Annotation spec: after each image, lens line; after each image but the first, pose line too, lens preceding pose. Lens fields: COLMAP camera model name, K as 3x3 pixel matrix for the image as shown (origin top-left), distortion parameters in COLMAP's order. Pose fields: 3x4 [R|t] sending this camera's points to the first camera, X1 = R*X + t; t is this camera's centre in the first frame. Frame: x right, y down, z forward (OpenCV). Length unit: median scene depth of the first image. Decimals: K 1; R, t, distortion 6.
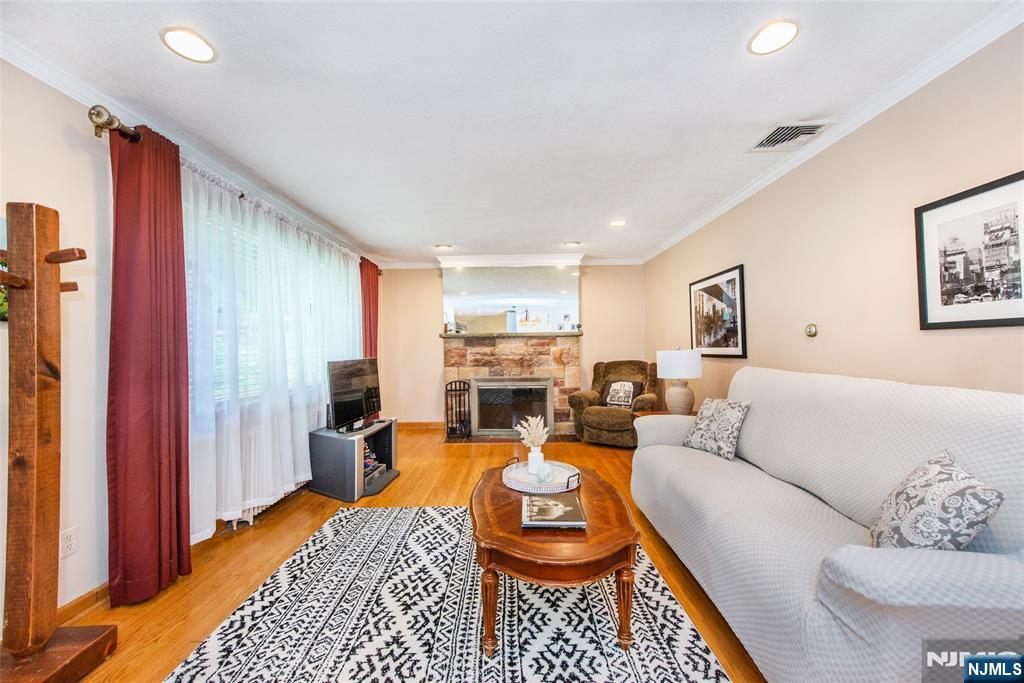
lens RADIAL K [[399.9, 0, 508.4], [0, 399.9, 339.4], [0, 0, 1]] dist [0.007527, -0.001048]
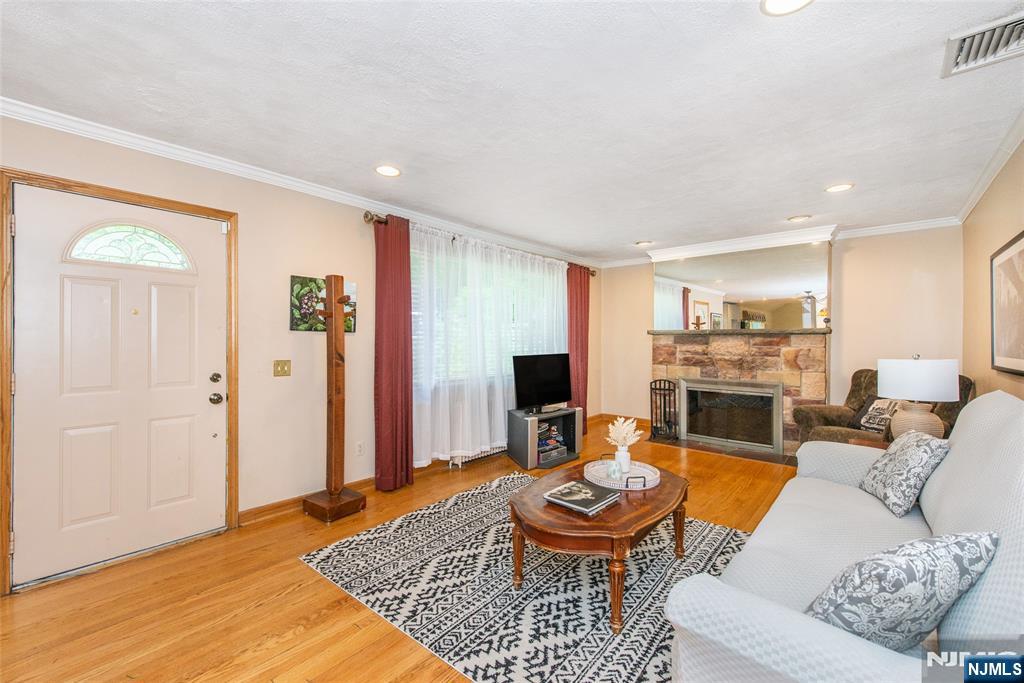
lens RADIAL K [[423.1, 0, 510.6], [0, 423.1, 340.8], [0, 0, 1]] dist [0.008723, -0.000222]
pose [[0.765740, 0.016687, -0.642934, 0.402562], [0.000921, 0.999634, 0.027043, -0.029089], [0.643150, -0.021300, 0.765444, -0.028049]]
